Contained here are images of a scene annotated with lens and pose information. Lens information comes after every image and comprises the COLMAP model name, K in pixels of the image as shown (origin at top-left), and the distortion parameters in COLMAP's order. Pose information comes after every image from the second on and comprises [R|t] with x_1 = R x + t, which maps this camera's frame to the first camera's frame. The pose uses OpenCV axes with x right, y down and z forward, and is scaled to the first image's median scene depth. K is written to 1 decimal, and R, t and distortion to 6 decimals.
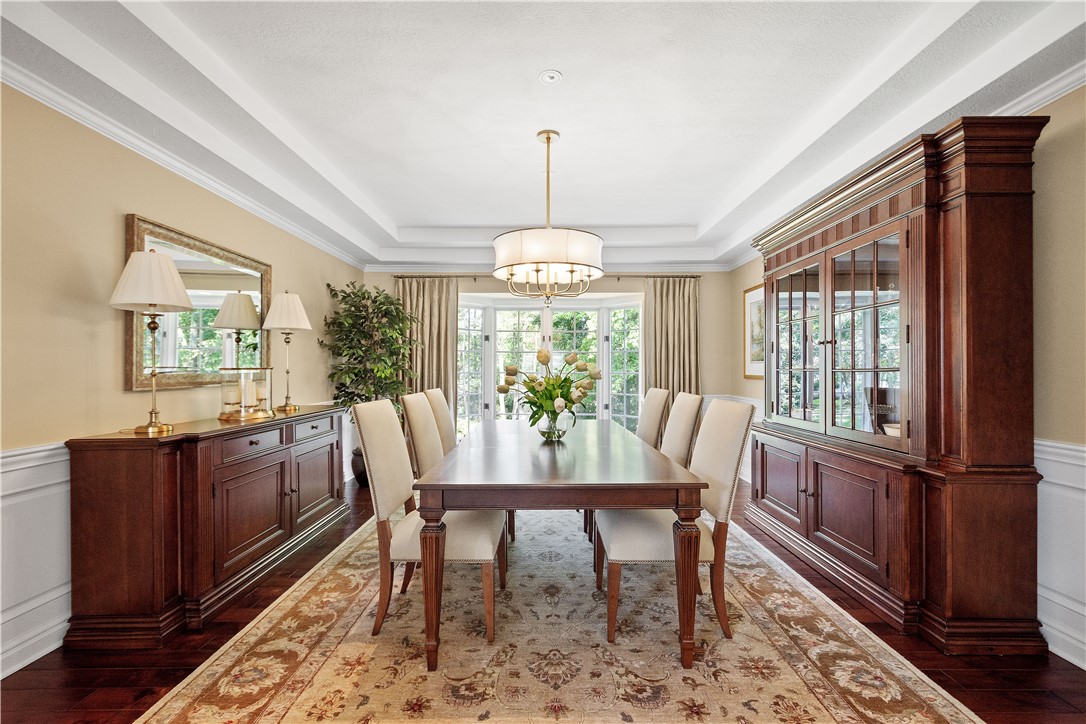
lens RADIAL K [[475.8, 0, 546.0], [0, 475.8, 367.0], [0, 0, 1]] dist [0.008493, -0.000039]
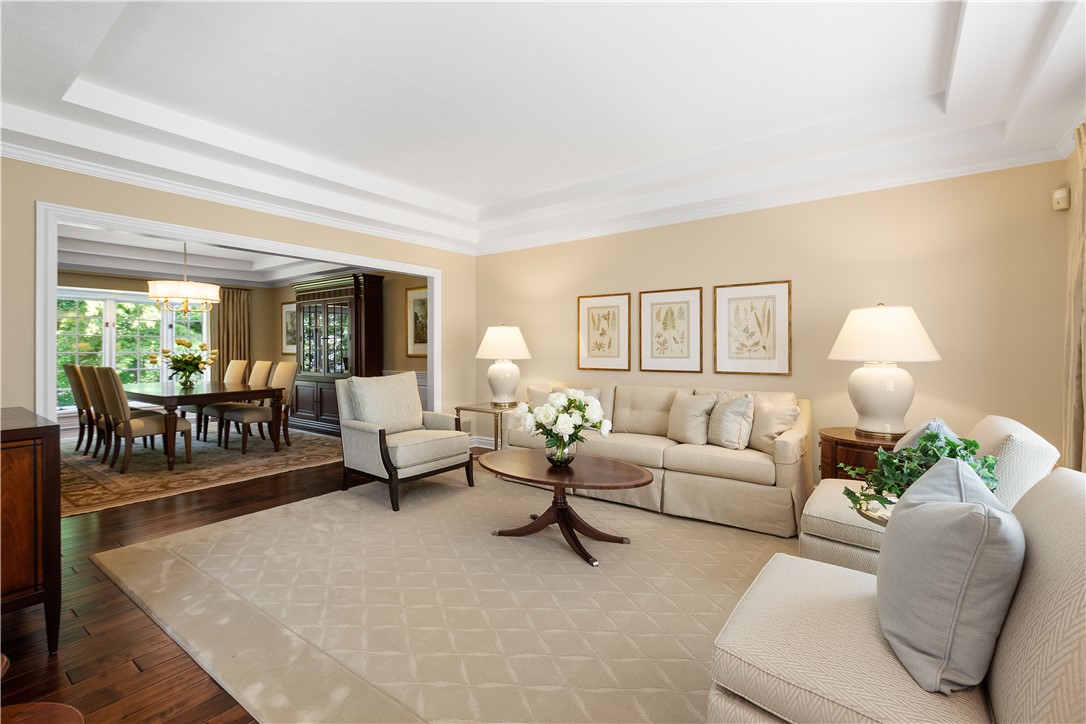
lens RADIAL K [[475.8, 0, 545.3], [0, 475.8, 353.6], [0, 0, 1]] dist [0.008493, -0.000039]
pose [[0.590167, -0.010216, 0.807216, -0.491086], [-0.002529, 0.999892, 0.014503, -0.009380], [-0.807277, -0.010600, 0.590077, -0.926520]]
